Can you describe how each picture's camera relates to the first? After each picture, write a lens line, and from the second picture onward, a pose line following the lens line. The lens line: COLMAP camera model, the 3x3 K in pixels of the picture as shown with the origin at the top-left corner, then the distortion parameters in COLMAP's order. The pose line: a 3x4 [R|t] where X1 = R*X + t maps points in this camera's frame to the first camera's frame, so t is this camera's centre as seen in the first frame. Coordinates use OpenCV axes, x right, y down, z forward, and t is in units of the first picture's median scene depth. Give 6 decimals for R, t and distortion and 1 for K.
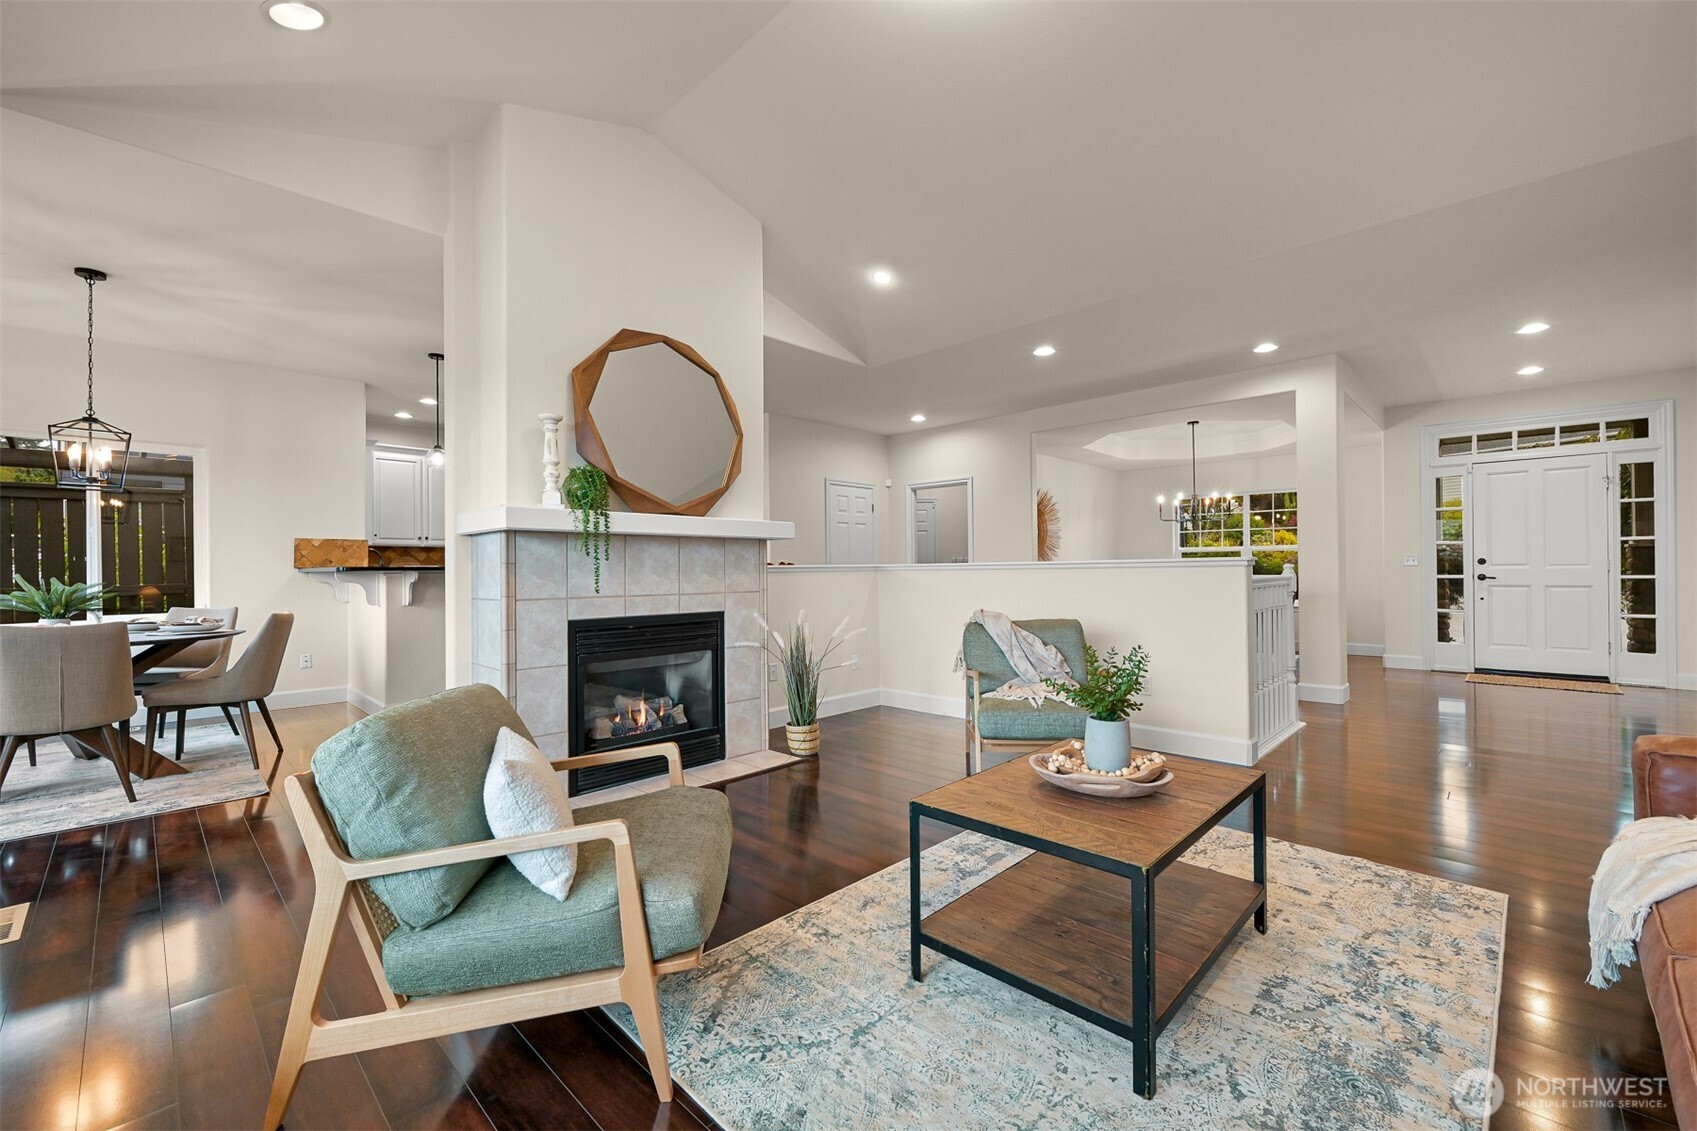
lens RADIAL K [[702.8, 0, 848.6], [0, 702.8, 566.2], [0, 0, 1]] dist [-0.001915, -0.000140]
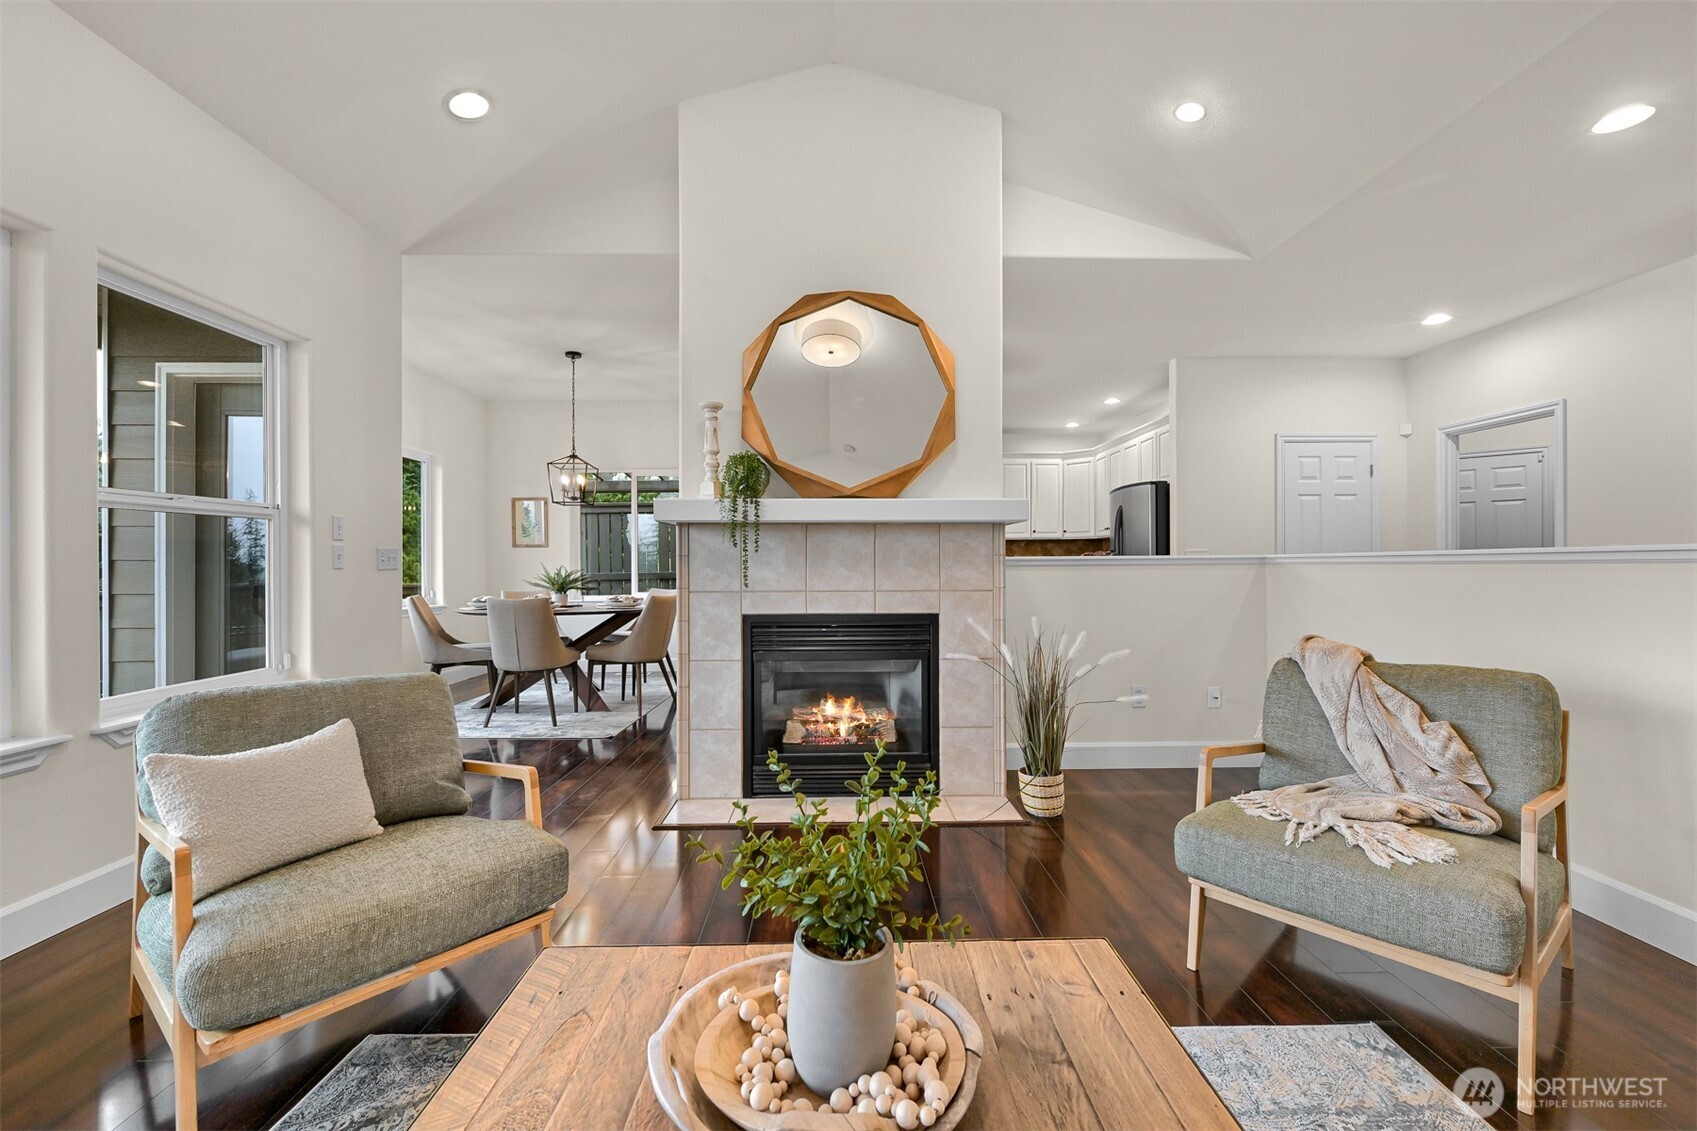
lens RADIAL K [[702.8, 0, 849.5], [0, 702.8, 565.7], [0, 0, 1]] dist [-0.001915, -0.000140]
pose [[0.707680, 0.007413, -0.706494, 0.339787], [0.001964, 0.999920, 0.012459, -0.001231], [0.706530, -0.010205, 0.707609, 0.374395]]
